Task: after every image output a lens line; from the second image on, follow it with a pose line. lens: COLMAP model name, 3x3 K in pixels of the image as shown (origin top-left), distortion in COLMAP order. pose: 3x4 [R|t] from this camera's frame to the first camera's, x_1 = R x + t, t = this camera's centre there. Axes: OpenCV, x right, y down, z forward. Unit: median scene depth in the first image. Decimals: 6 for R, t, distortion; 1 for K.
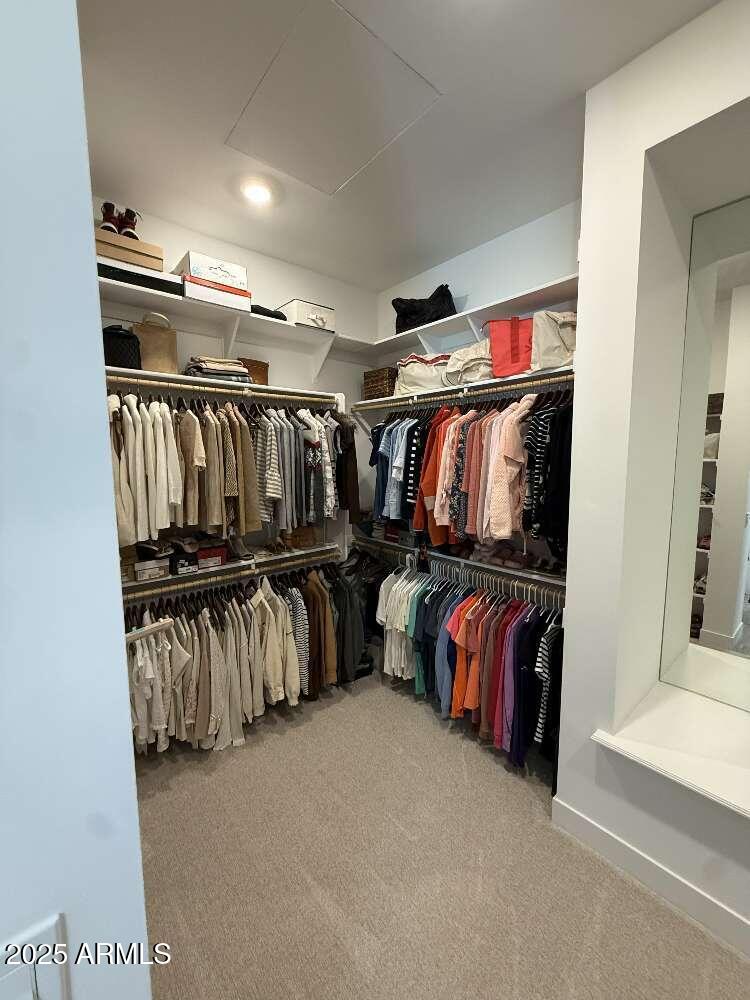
lens RADIAL K [[398.3, 0, 375.0], [0, 398.3, 500.0], [0, 0, 1]] dist [0.001823, 0.000156]
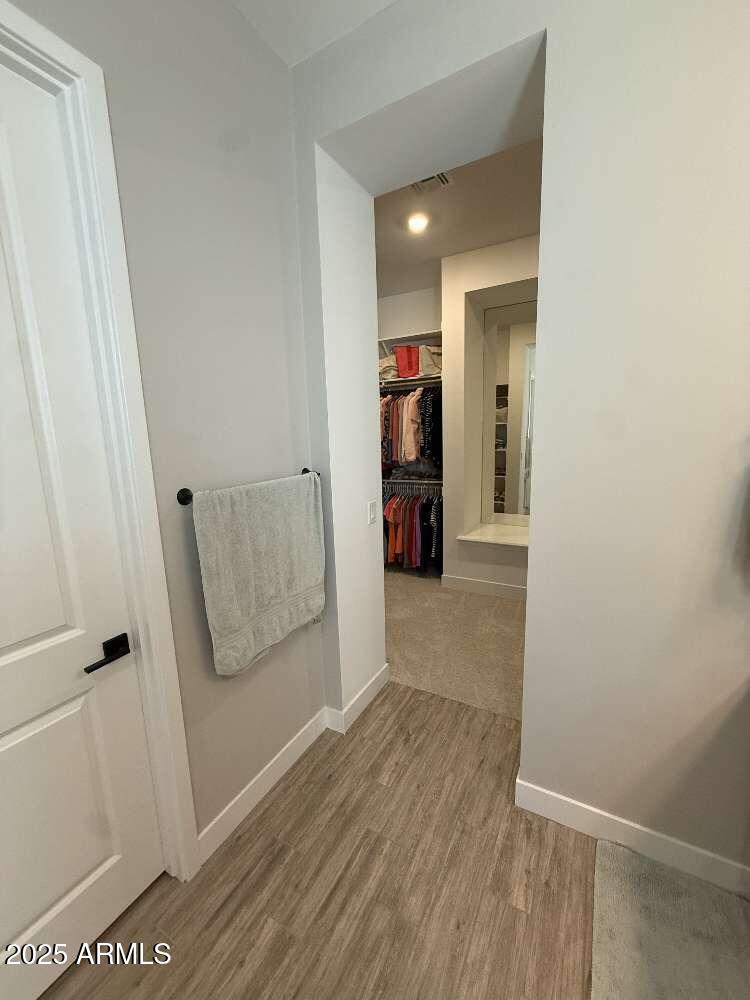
lens RADIAL K [[398.3, 0, 375.0], [0, 398.3, 500.0], [0, 0, 1]] dist [0.001823, 0.000156]
pose [[0.936790, -0.081374, 0.340297, -0.537914], [0.061728, 0.995761, 0.068186, 0.141515], [-0.344403, -0.042870, 0.937842, -0.803536]]
